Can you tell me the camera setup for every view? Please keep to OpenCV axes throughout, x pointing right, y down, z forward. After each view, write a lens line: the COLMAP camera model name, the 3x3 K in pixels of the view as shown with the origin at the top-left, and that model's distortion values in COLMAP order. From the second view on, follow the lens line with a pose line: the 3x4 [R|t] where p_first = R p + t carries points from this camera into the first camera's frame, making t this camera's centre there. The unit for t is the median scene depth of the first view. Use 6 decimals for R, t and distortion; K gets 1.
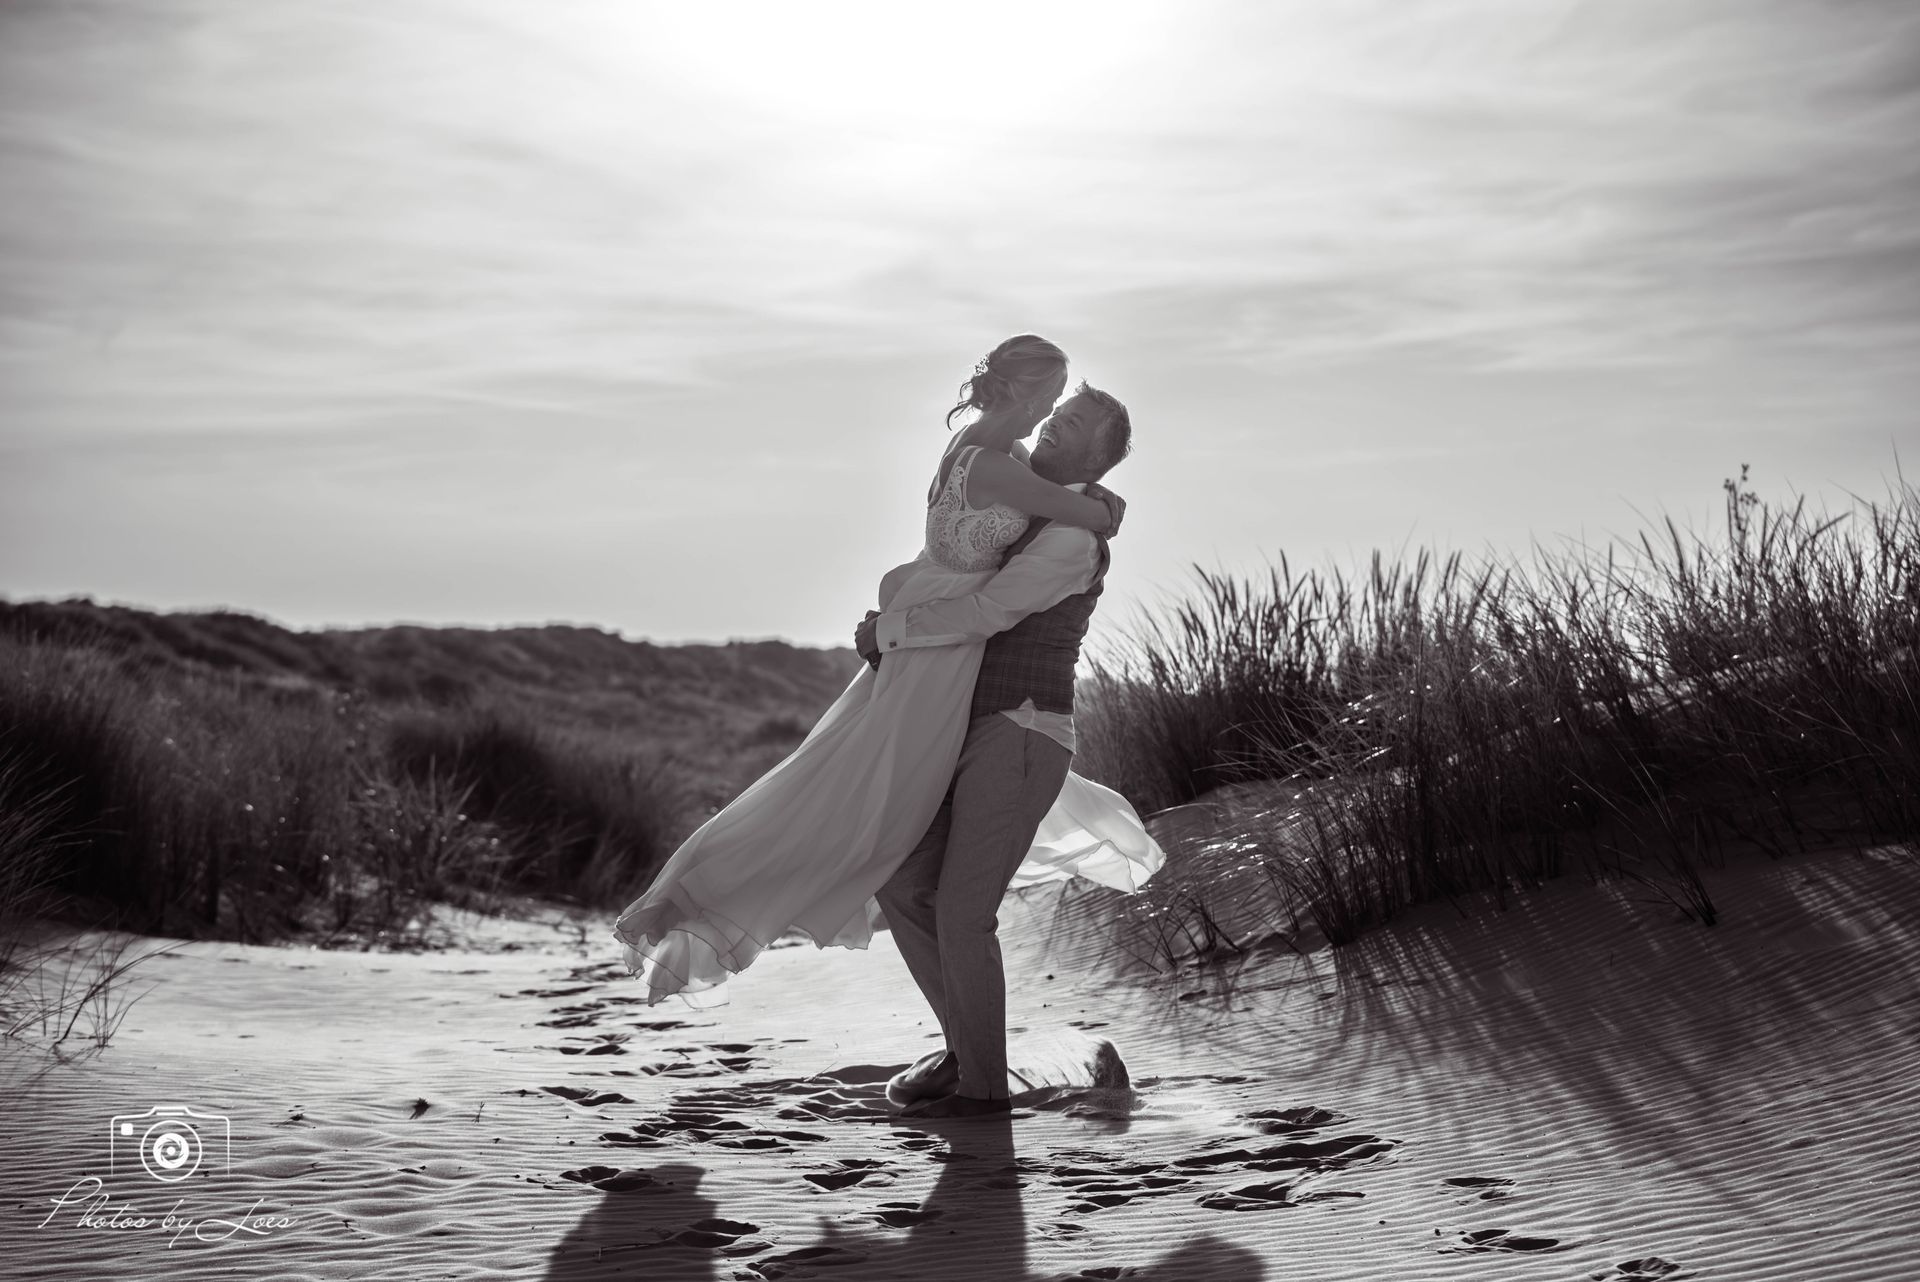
lens RADIAL K [[4536.6, 0, 960.0], [0, 4536.6, 641.0], [0, 0, 1]] dist [0.528350, -2.499148]
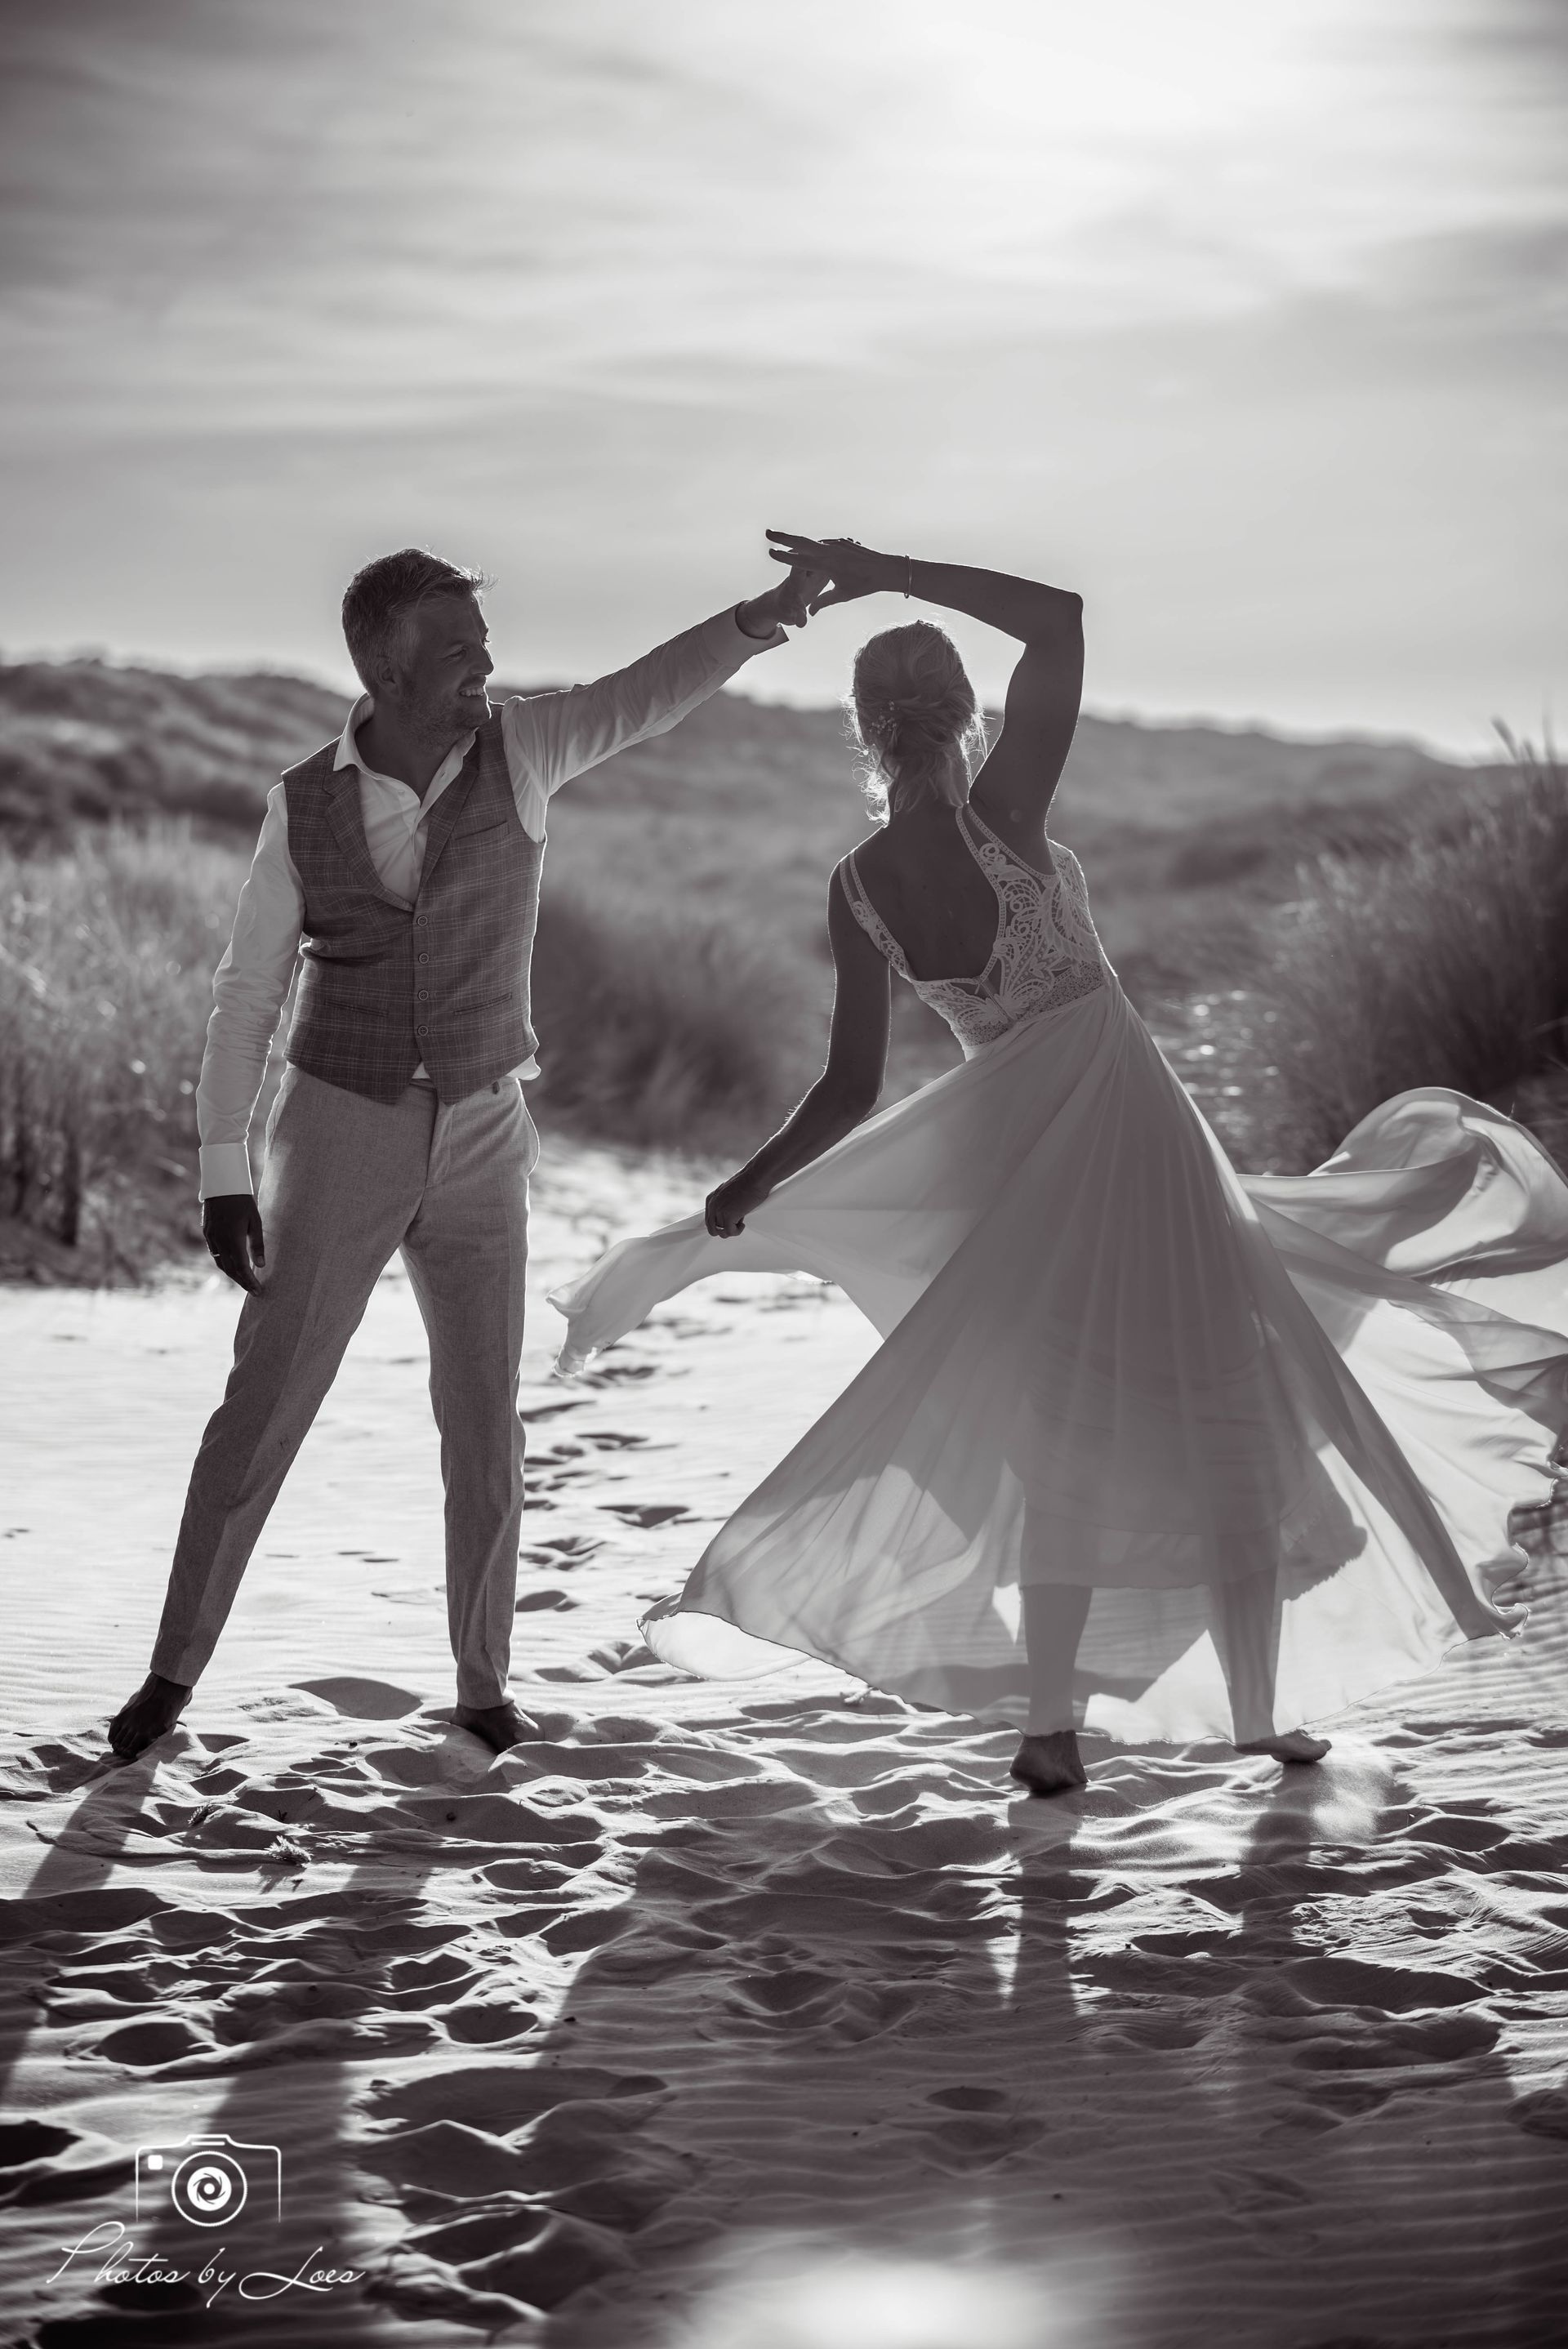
lens RADIAL K [[5366.6, 0, 784.0], [0, 5366.6, 1174.5], [0, 0, 1]] dist [0.402140, -0.213387]
pose [[0.997297, 0.006119, -0.073219, 0.005984], [0.000769, 0.995602, 0.093686, -0.025103], [0.073470, -0.093489, 0.992906, 0.177784]]
